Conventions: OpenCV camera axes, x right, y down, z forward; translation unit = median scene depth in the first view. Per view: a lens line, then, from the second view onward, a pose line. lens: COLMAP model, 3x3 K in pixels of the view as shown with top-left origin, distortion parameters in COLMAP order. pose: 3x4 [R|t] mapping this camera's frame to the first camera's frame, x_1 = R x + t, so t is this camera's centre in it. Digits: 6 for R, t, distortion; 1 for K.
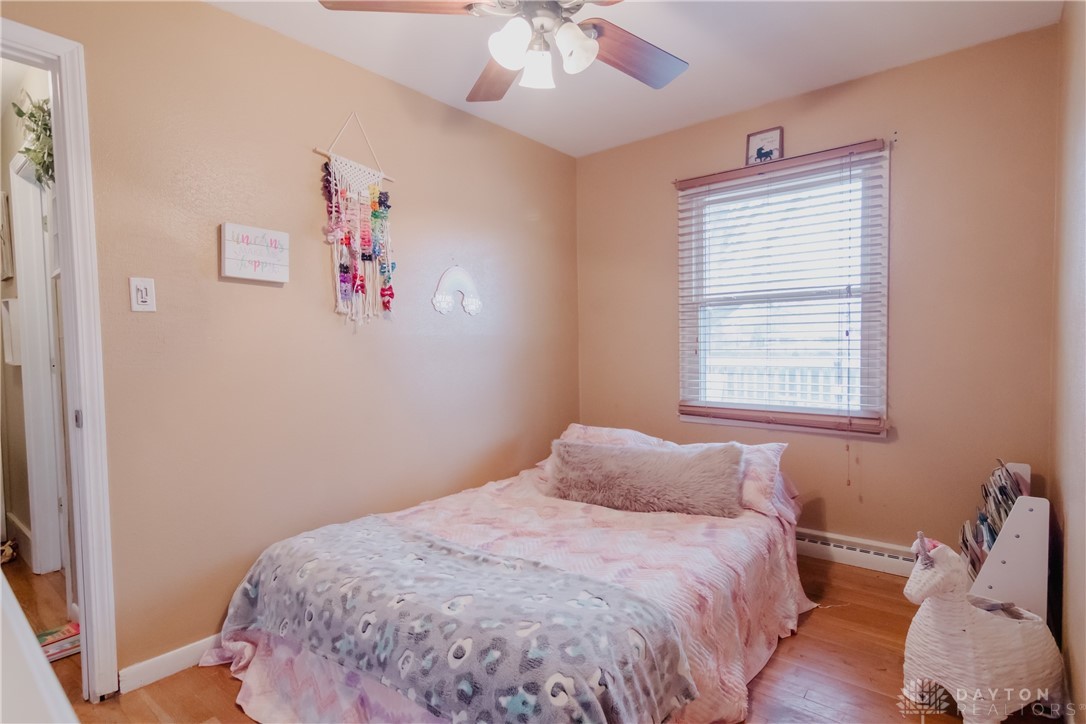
lens RADIAL K [[567.0, 0, 543.0], [0, 567.0, 362.0], [0, 0, 1]] dist [0.001263, 0.000122]
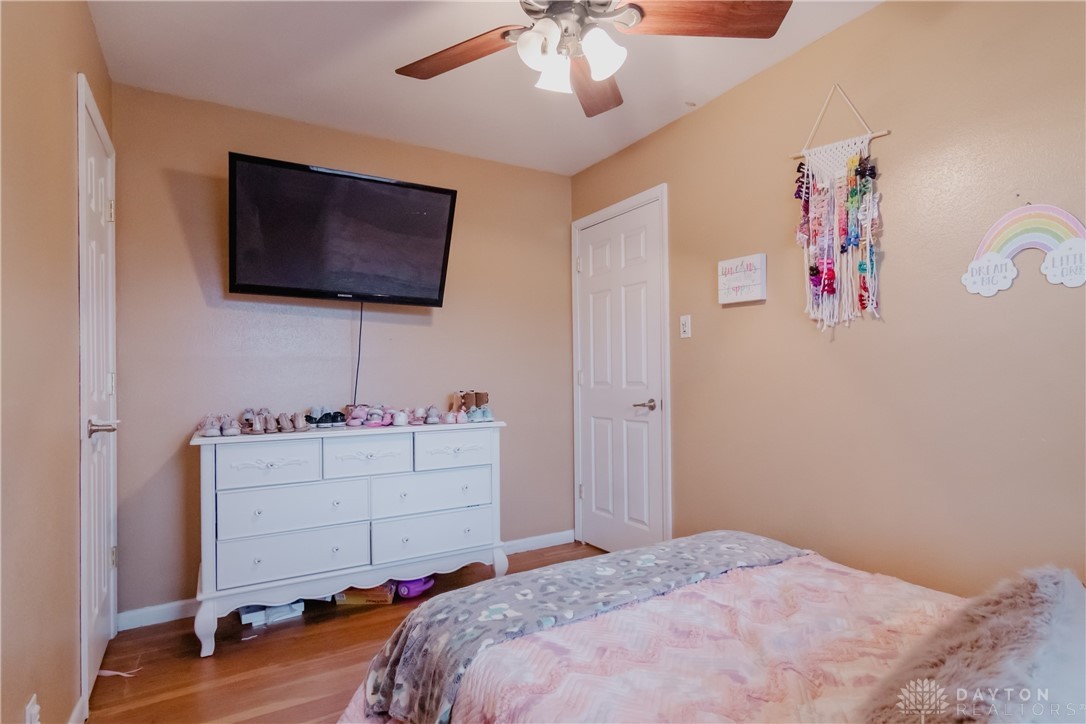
lens RADIAL K [[553.5, 0, 543.0], [0, 553.5, 362.0], [0, 0, 1]] dist [0.000245, 0.000023]
pose [[-0.338053, -0.004708, -0.941115, 0.635873], [-0.001565, 0.999989, -0.004441, -0.014740], [0.941126, -0.000028, -0.338056, 0.907186]]
